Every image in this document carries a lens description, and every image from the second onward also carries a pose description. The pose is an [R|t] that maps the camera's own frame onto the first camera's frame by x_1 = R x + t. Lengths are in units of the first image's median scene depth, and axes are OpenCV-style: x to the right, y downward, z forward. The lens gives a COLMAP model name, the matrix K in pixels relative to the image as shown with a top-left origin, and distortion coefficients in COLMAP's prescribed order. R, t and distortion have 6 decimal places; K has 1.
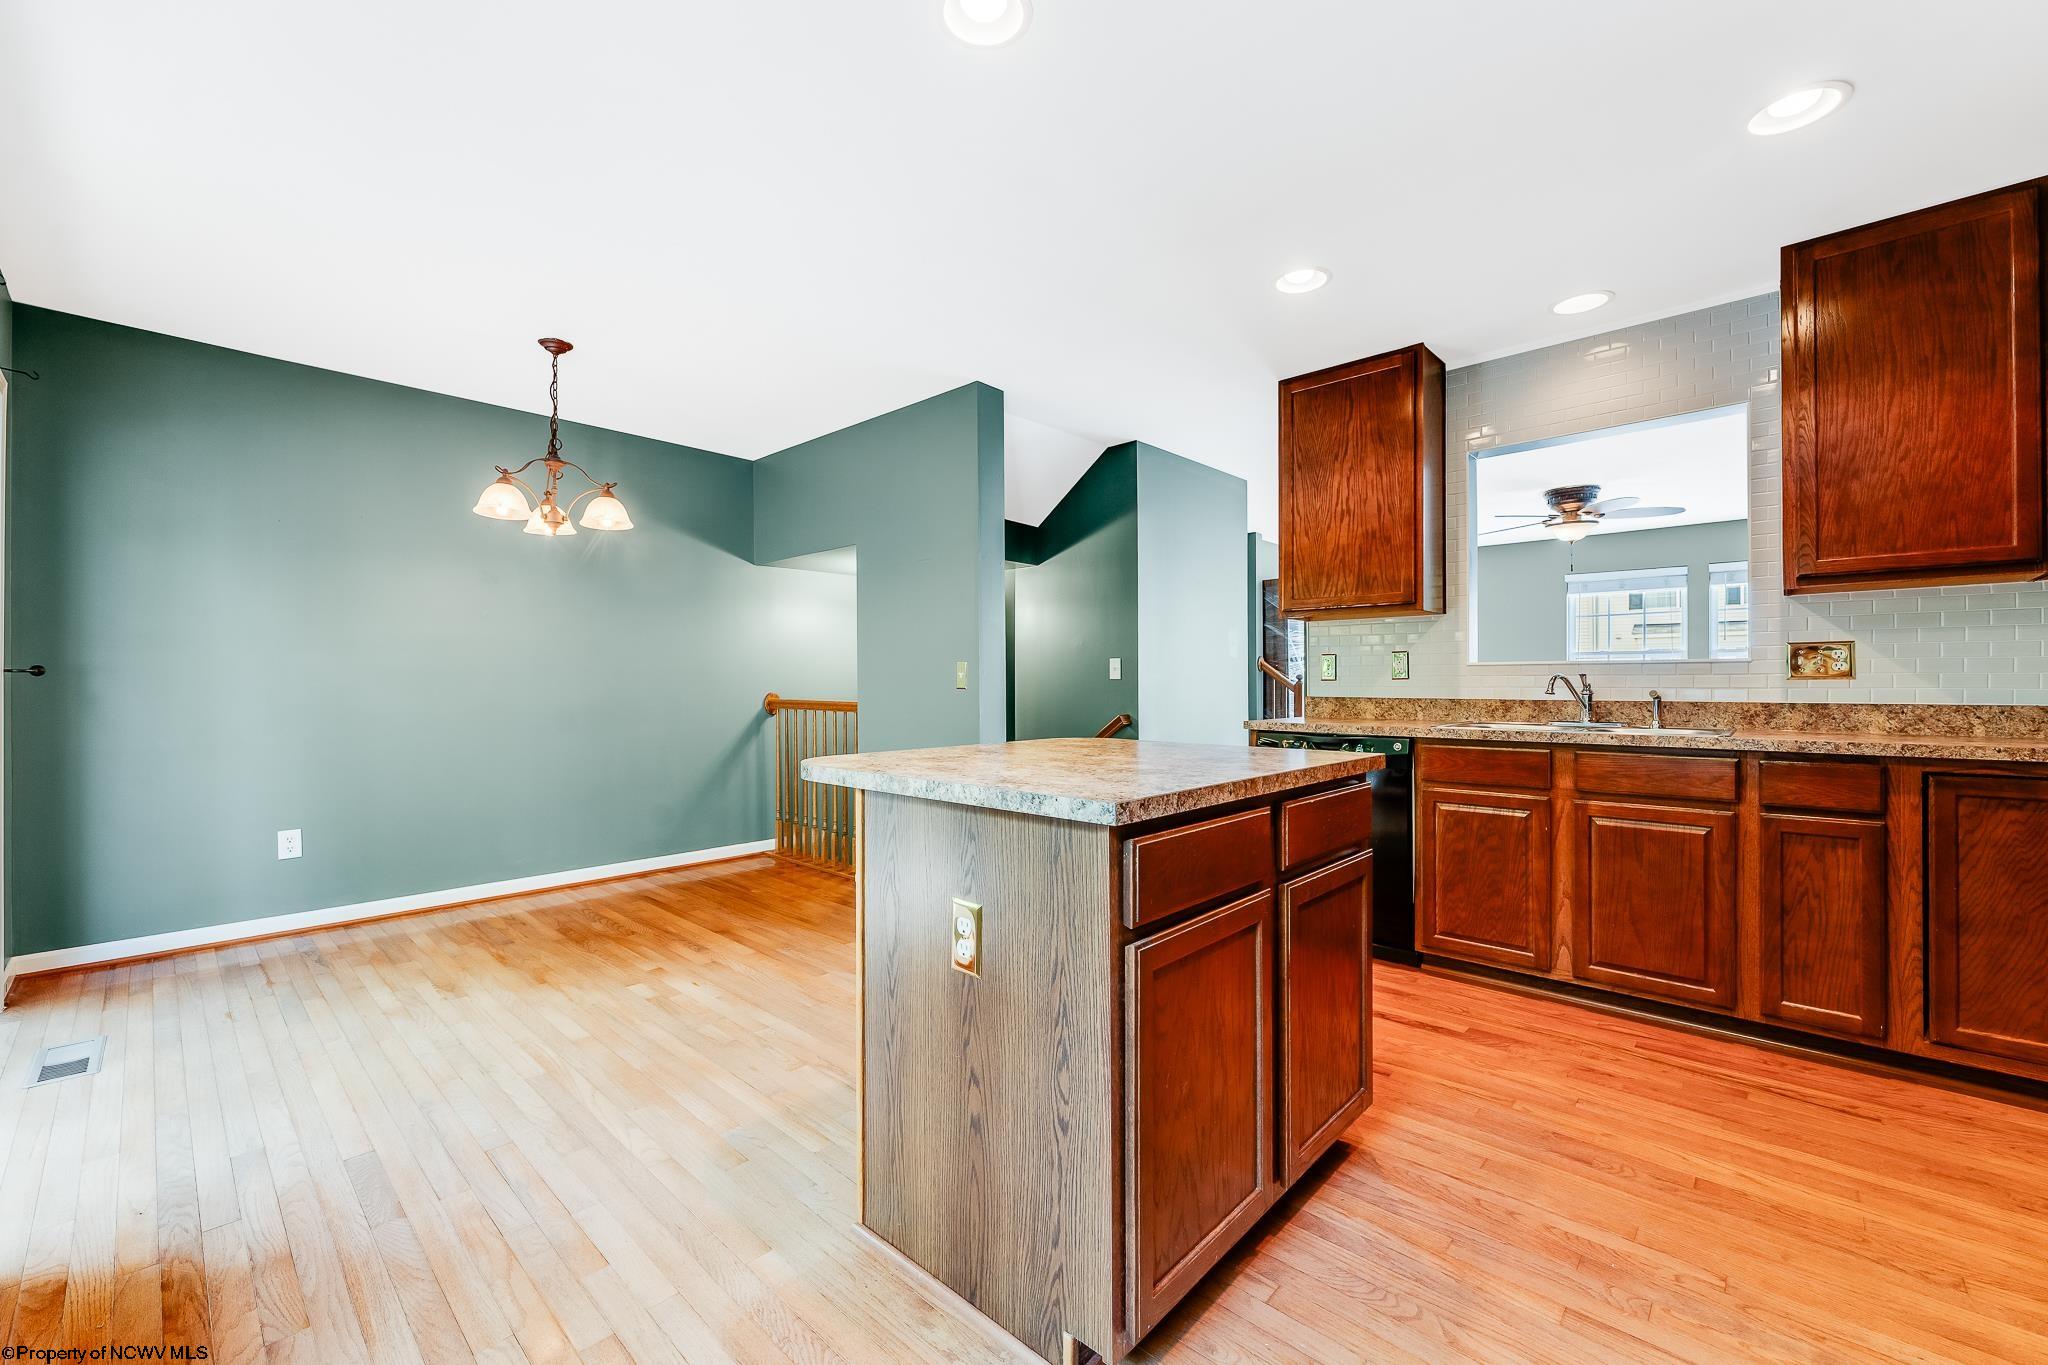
lens RADIAL K [[812.0, 0, 1020.1], [0, 812.0, 683.0], [0, 0, 1]] dist [-0.003453, 0.000129]
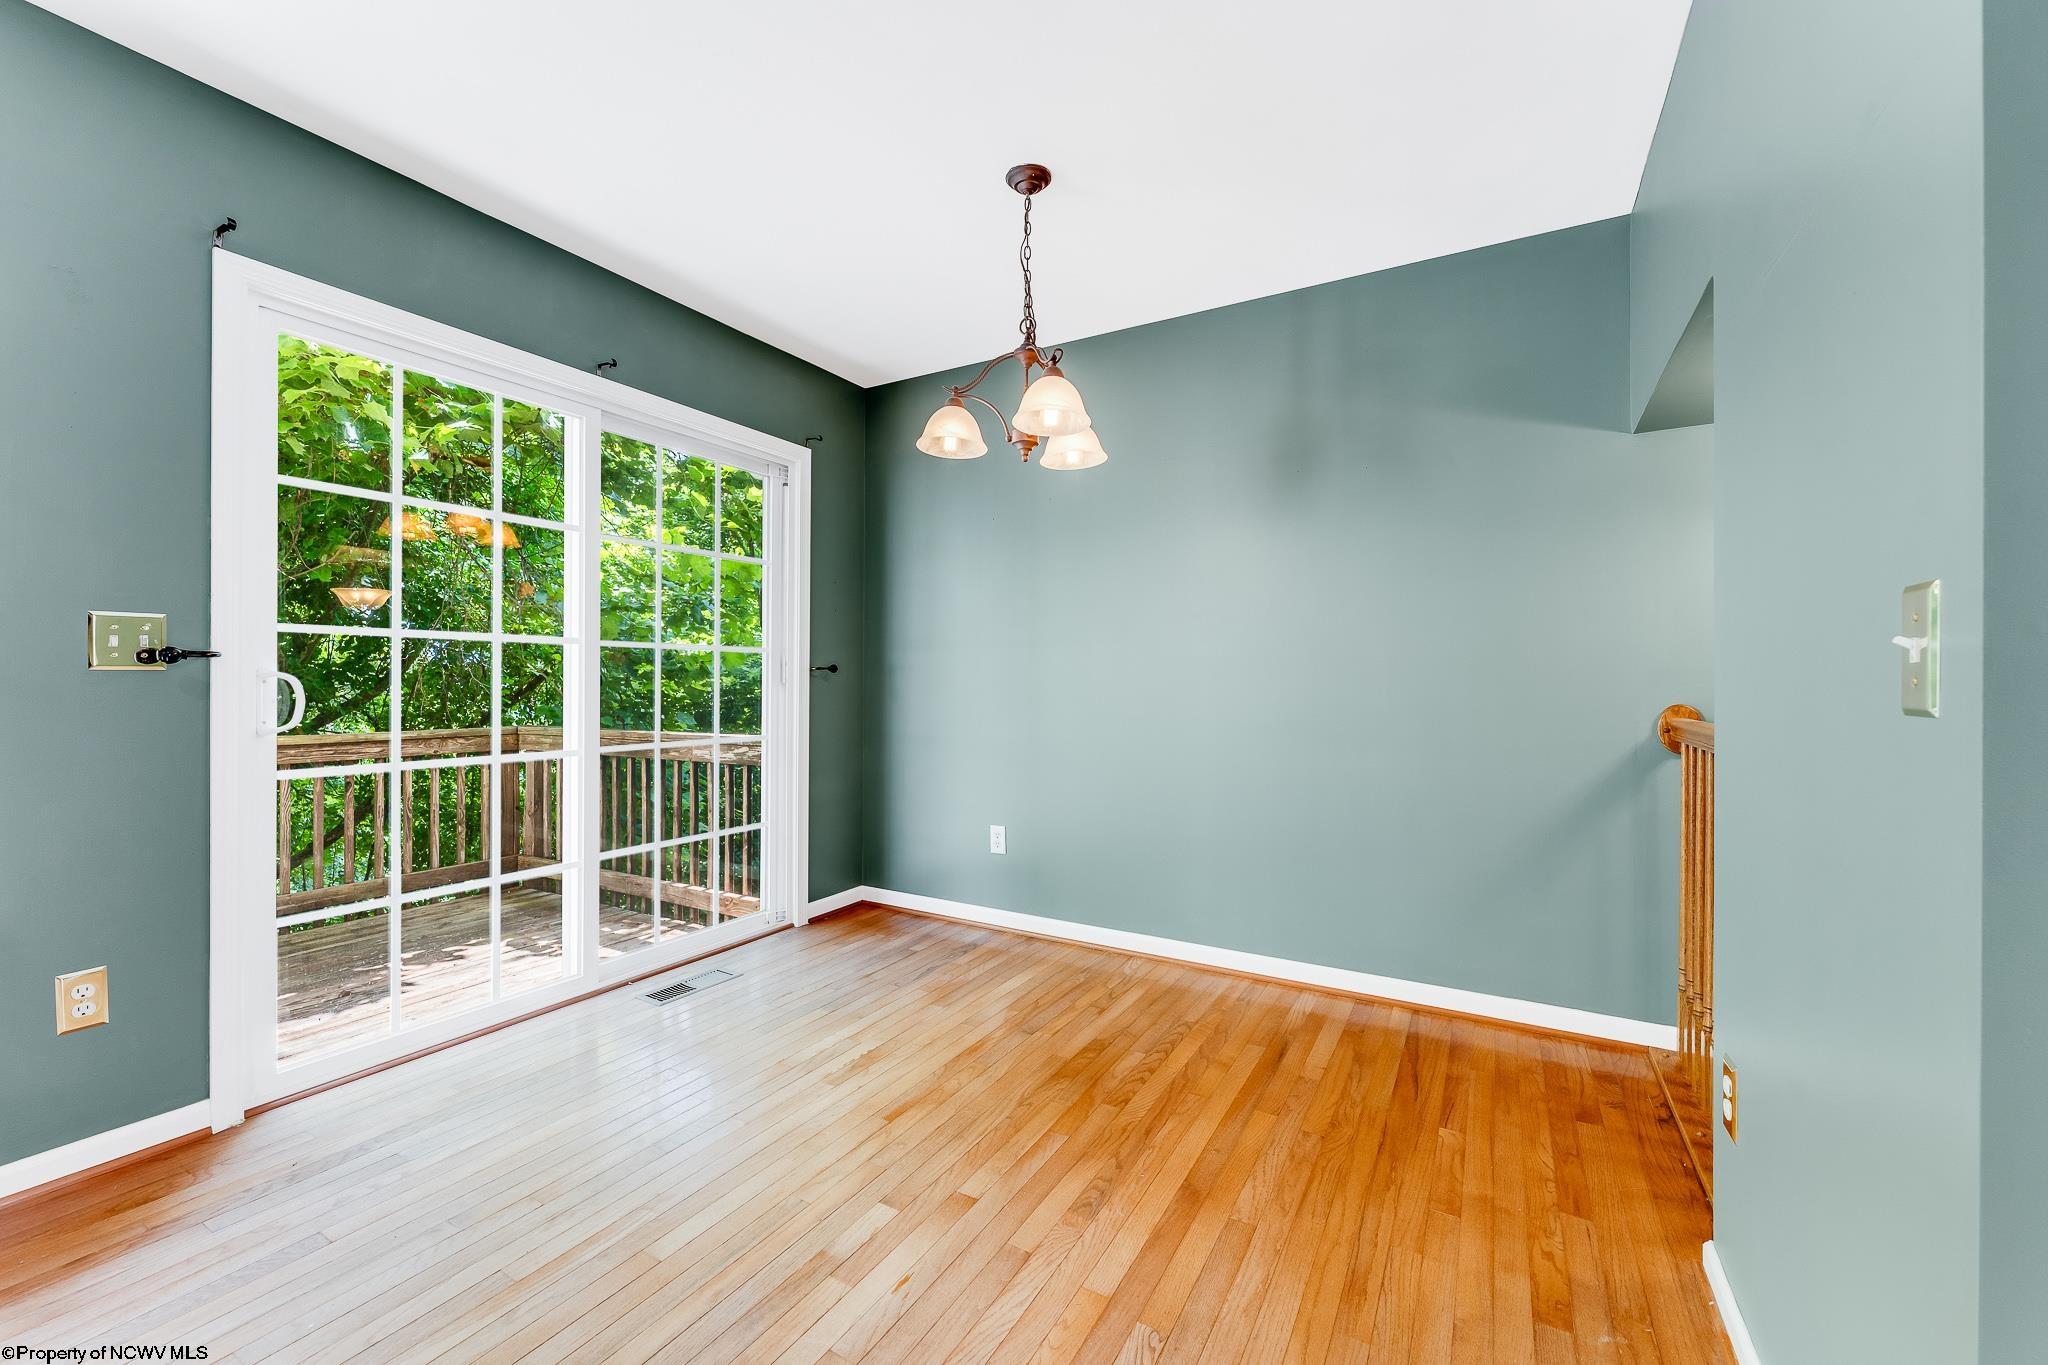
lens RADIAL K [[812.0, 0, 1019.0], [0, 812.0, 679.9], [0, 0, 1]] dist [-0.003453, 0.000129]
pose [[0.209824, 0.003574, -0.977733, 0.093199], [-0.003200, 0.999990, 0.002968, -0.002351], [0.977734, 0.002506, 0.209834, 0.872694]]
